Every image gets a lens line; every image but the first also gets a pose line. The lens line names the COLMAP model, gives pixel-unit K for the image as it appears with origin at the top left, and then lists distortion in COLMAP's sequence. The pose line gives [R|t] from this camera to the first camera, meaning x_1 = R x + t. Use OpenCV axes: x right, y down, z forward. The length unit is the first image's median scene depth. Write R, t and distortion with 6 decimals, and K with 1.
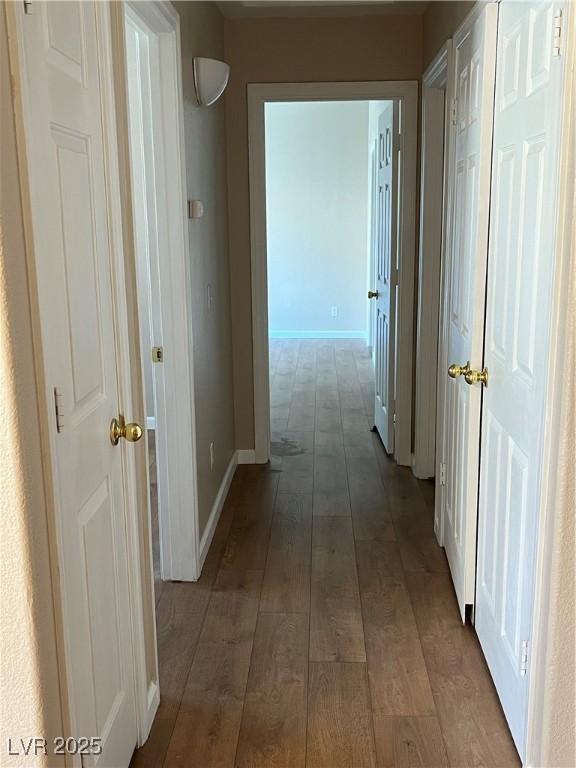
lens RADIAL K [[806.2, 0, 288.4], [0, 806.2, 383.4], [0, 0, 1]] dist [0.014657, 0.000000]
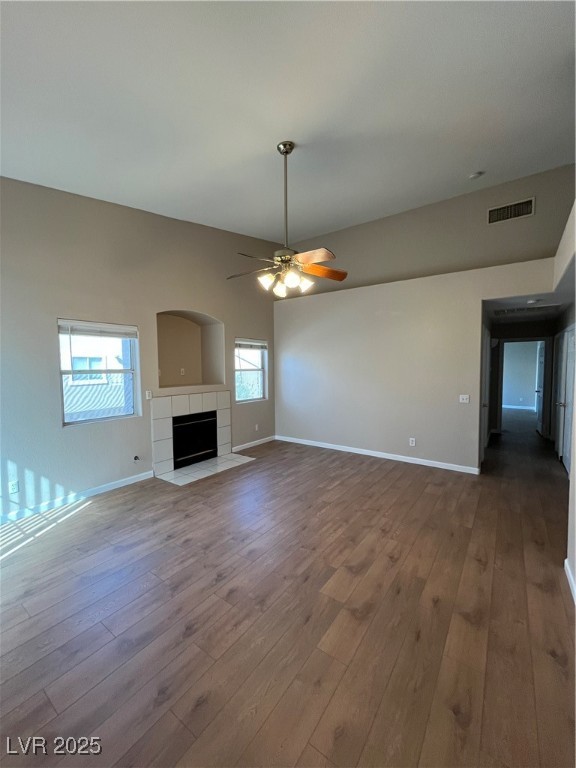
lens RADIAL K [[309.3, 0, 290.1], [0, 309.3, 383.7], [0, 0, 1]] dist [-0.002246, -0.000284]
pose [[0.836008, 0.036843, -0.547478, -0.071439], [-0.117288, 0.986682, -0.112701, 0.152974], [0.536035, 0.158432, 0.829196, -0.814582]]
